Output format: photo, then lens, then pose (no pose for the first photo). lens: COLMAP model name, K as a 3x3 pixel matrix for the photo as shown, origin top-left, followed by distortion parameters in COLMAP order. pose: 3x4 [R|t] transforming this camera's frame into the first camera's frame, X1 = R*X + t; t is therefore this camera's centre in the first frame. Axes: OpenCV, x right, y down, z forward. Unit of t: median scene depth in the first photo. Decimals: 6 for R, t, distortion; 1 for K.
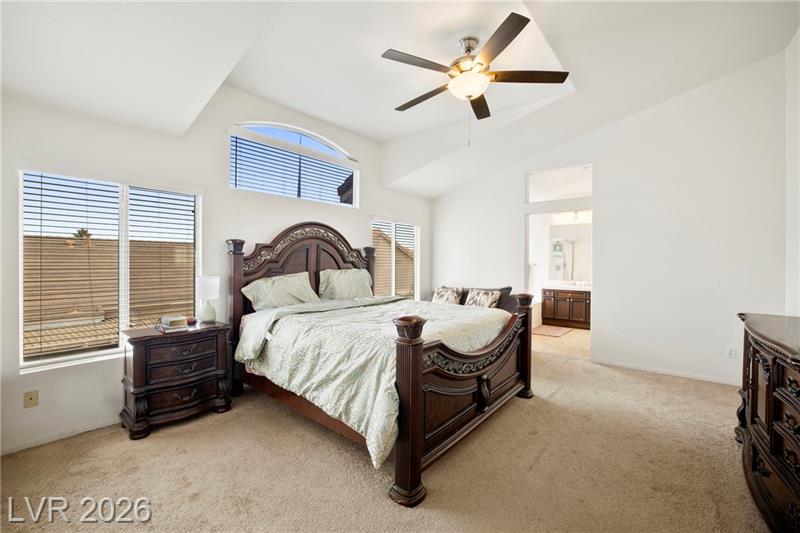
lens RADIAL K [[341.1, 0, 406.5], [0, 341.1, 268.1], [0, 0, 1]] dist [-0.001045, -0.000174]
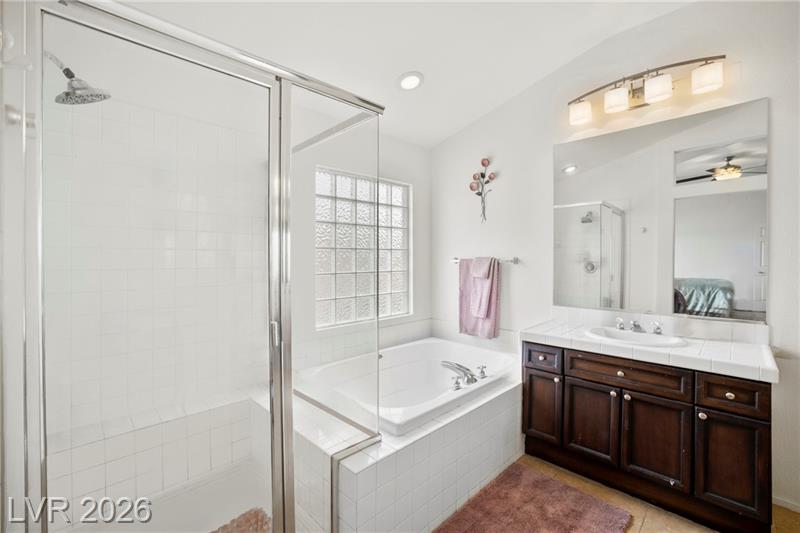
lens RADIAL K [[341.1, 0, 396.7], [0, 341.1, 263.2], [0, 0, 1]] dist [-0.001045, -0.000174]
pose [[0.993764, 0.000739, -0.111504, 0.322121], [-0.000737, 1.000000, 0.000062, -0.008561], [0.111504, 0.000020, 0.993764, 0.690185]]
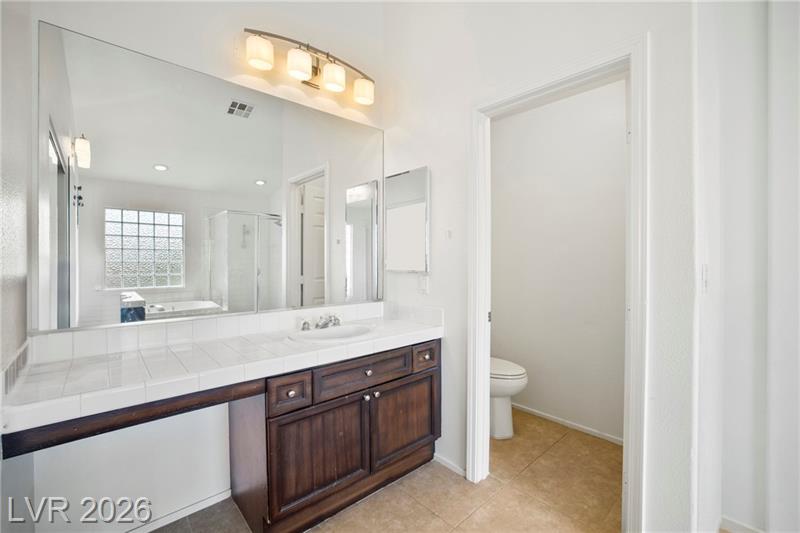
lens RADIAL K [[341.1, 0, 402.4], [0, 341.1, 261.1], [0, 0, 1]] dist [-0.001045, -0.000174]
pose [[0.134393, -0.002711, 0.990924, 0.233042], [0.008494, 0.999963, 0.001583, -0.002774], [-0.990892, 0.008204, 0.134411, 0.905183]]
